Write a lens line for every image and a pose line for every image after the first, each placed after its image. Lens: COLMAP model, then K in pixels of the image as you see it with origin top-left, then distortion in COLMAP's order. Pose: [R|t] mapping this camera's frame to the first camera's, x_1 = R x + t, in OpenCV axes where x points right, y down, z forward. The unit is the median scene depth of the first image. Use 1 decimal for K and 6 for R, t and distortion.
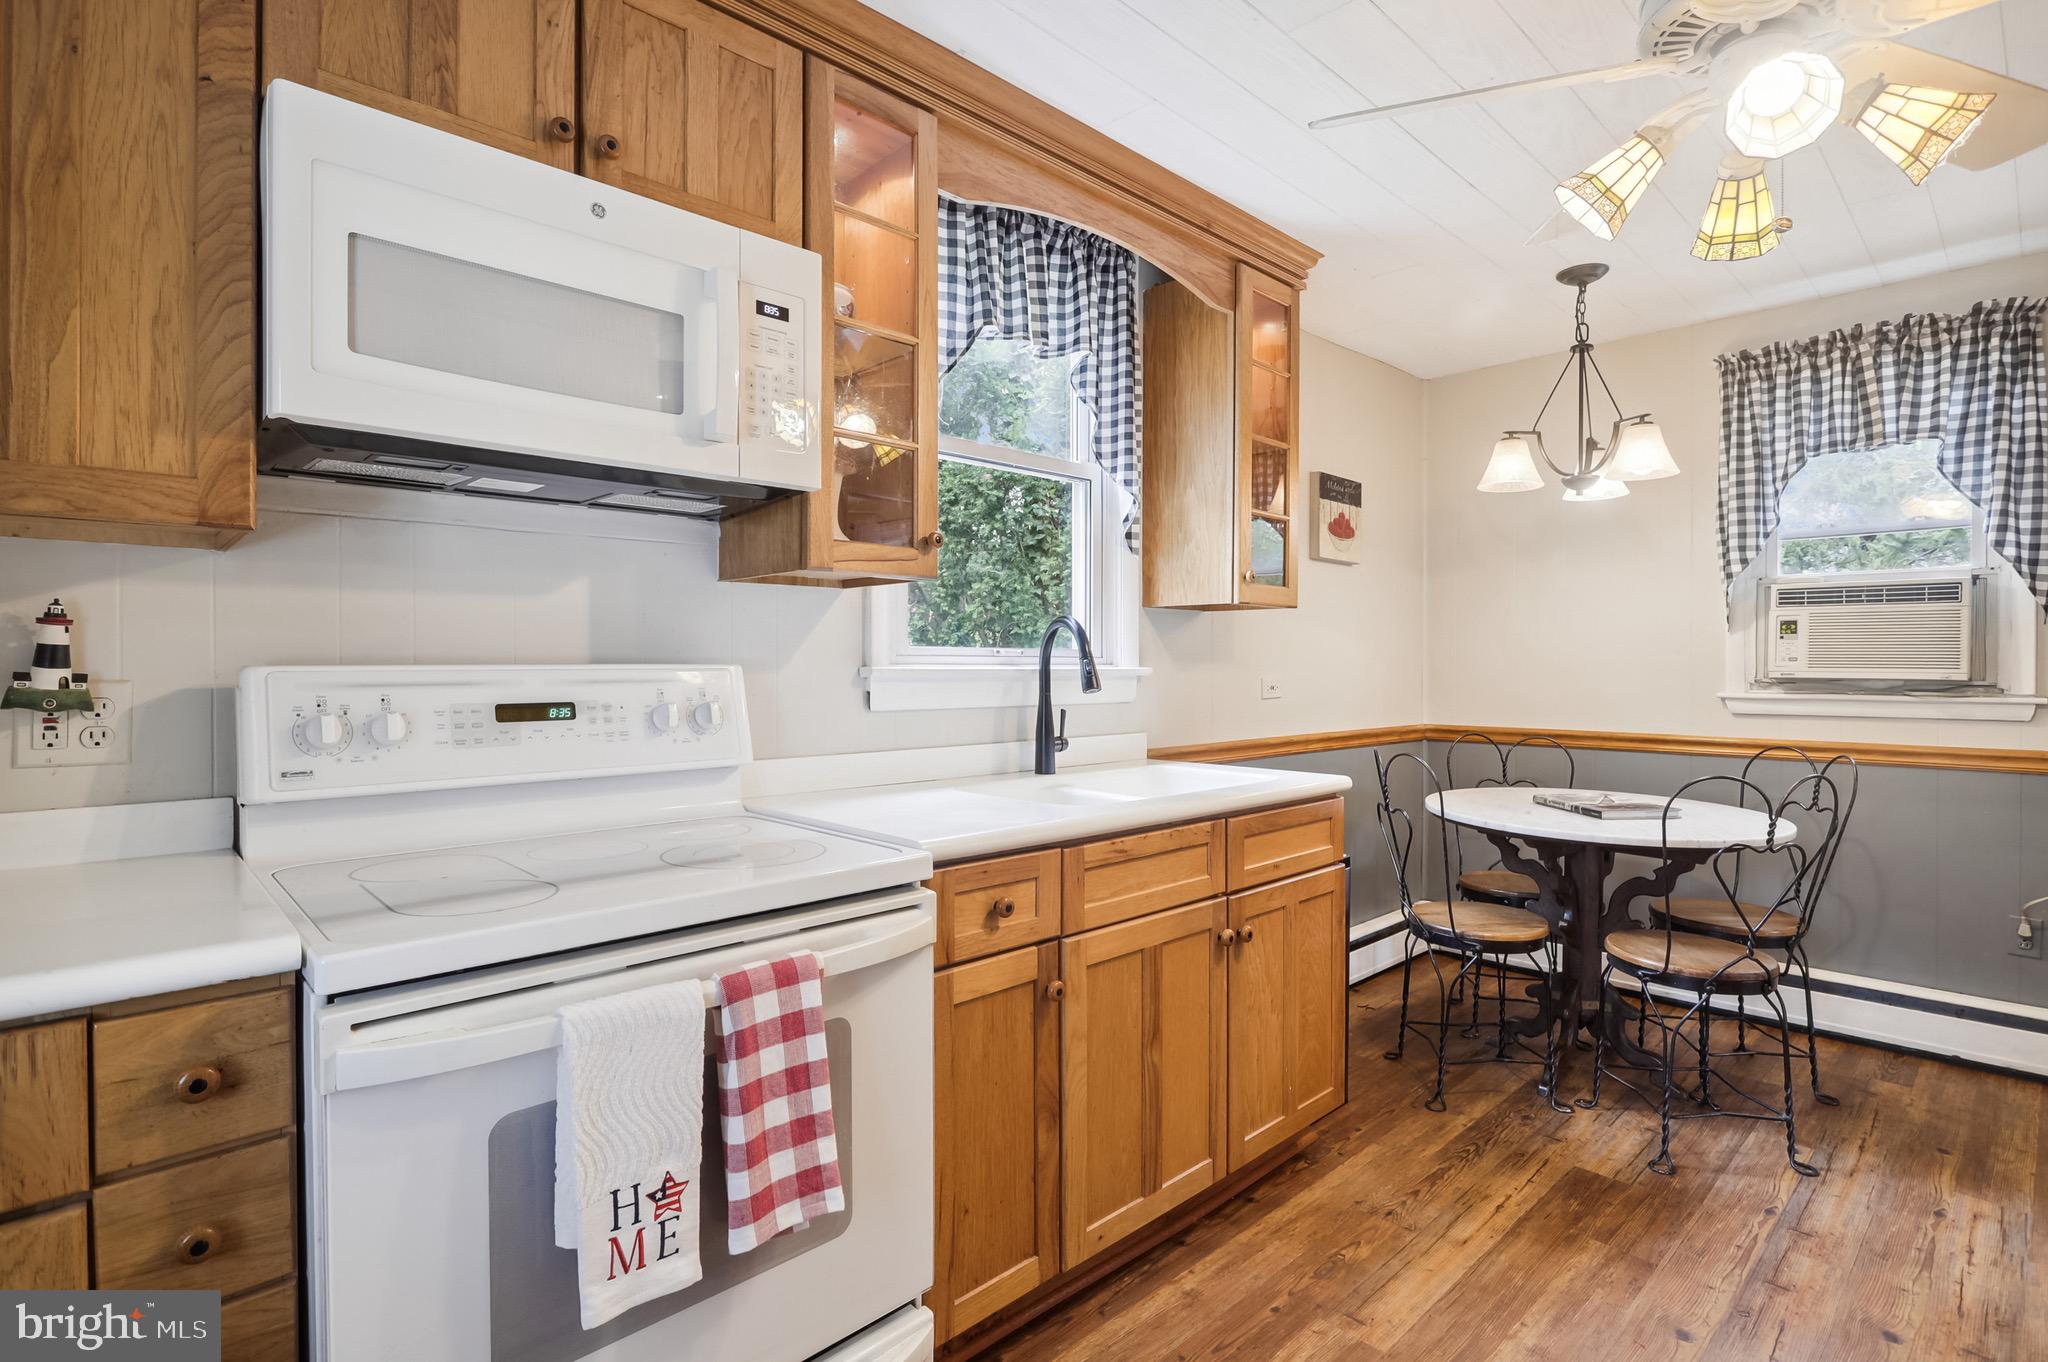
lens RADIAL K [[997.6, 0, 1013.0], [0, 997.6, 665.9], [0, 0, 1]] dist [-0.001097, -0.001500]
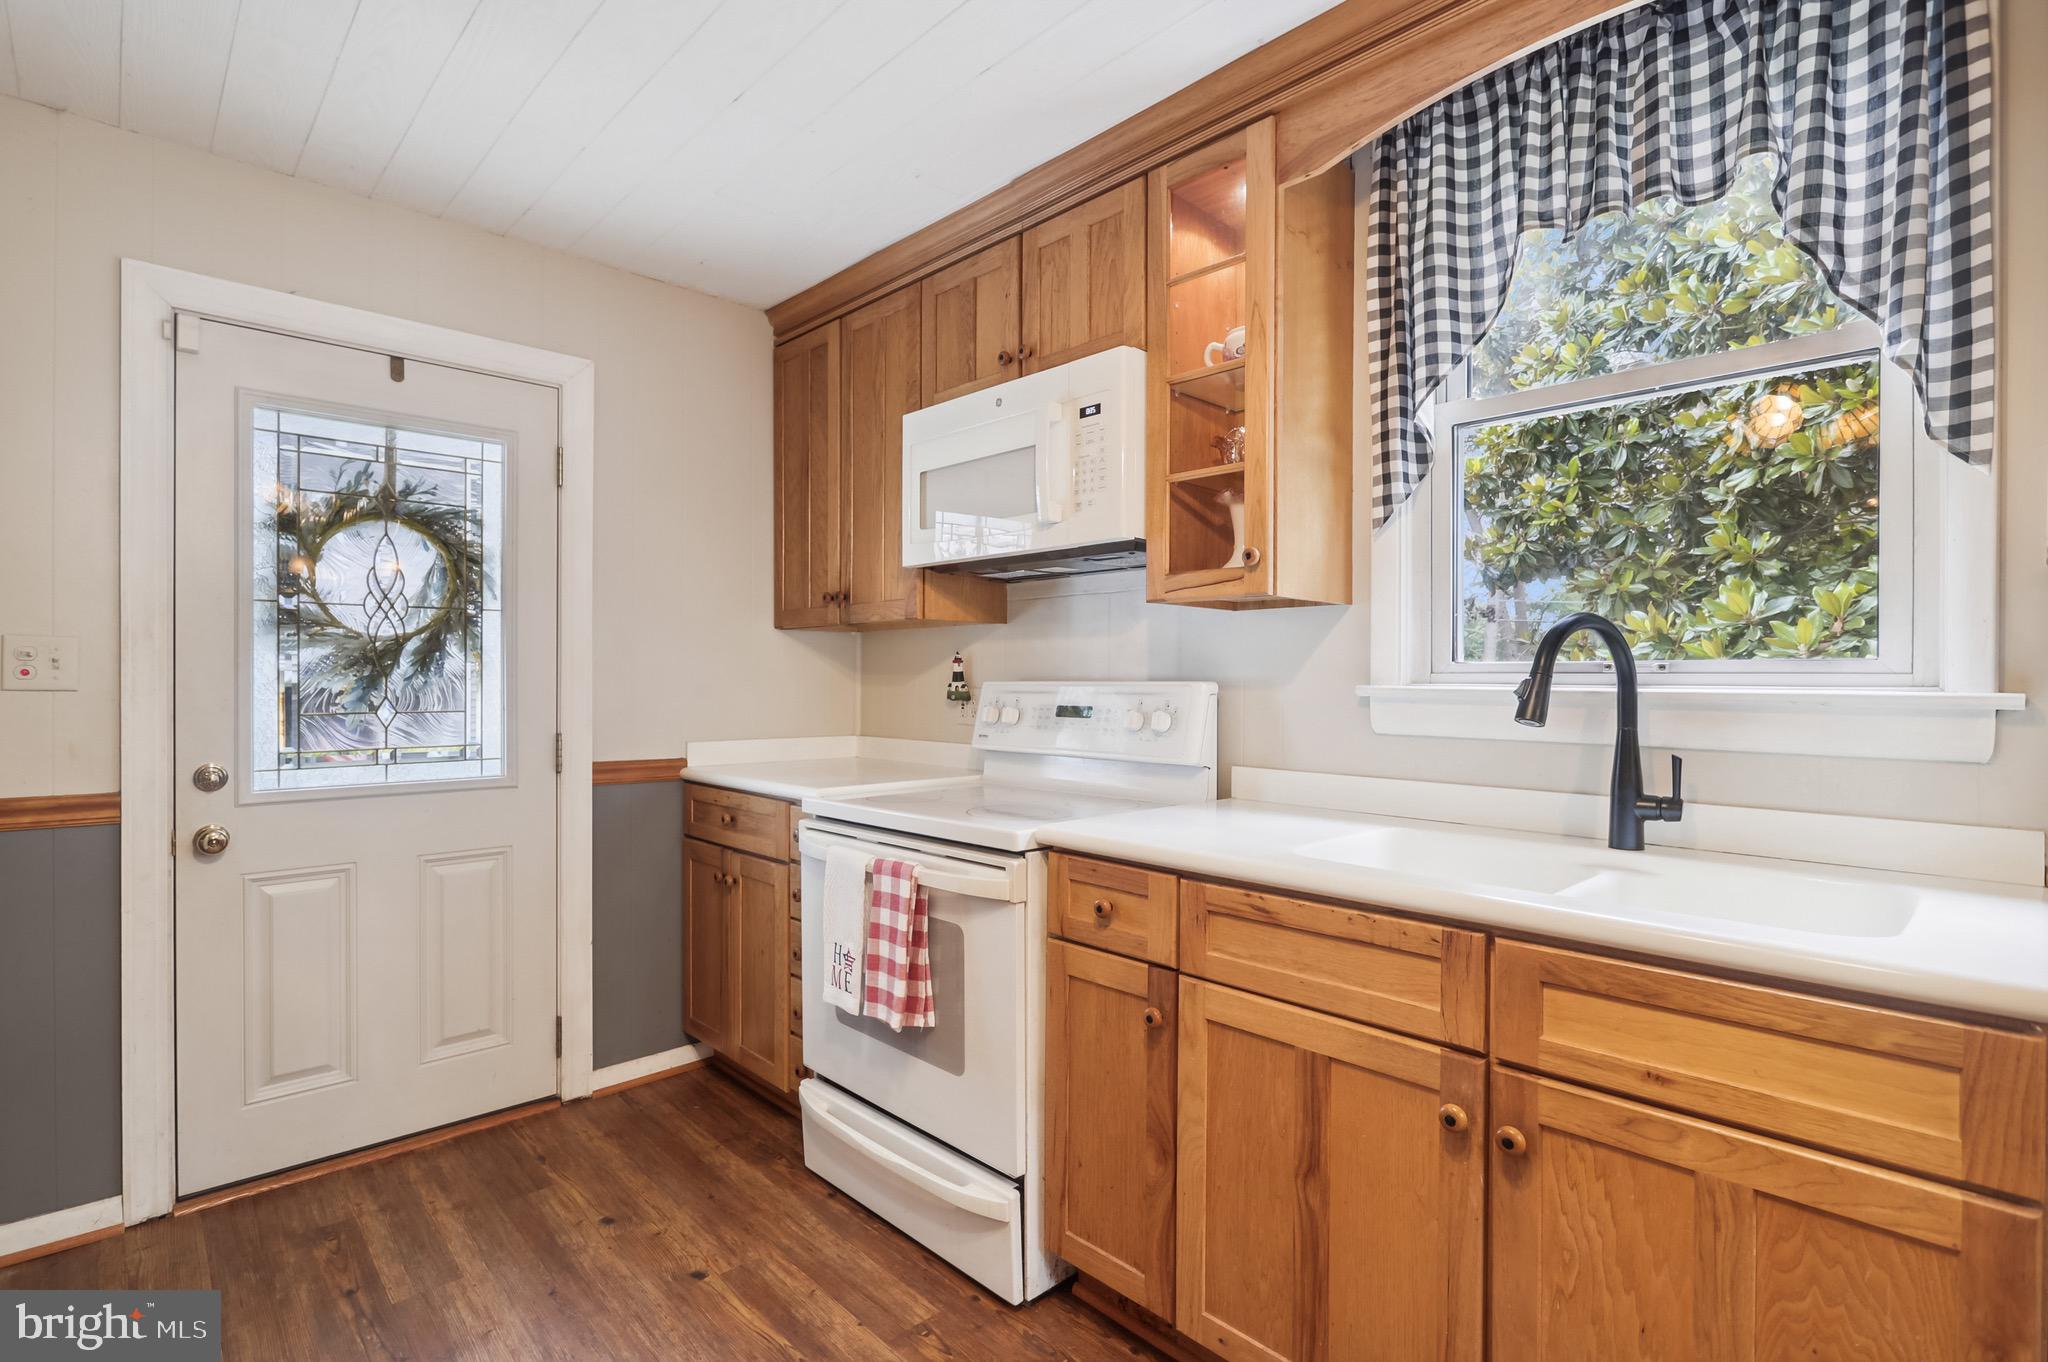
lens RADIAL K [[994.4, 0, 1024.0], [0, 994.4, 681.0], [0, 0, 1]] dist [-0.000272, -0.000279]
pose [[0.000788, 0.000947, -0.999999, 0.603144], [-0.008161, 0.999966, 0.000941, -0.001429], [0.999966, 0.008160, 0.000796, 0.519468]]
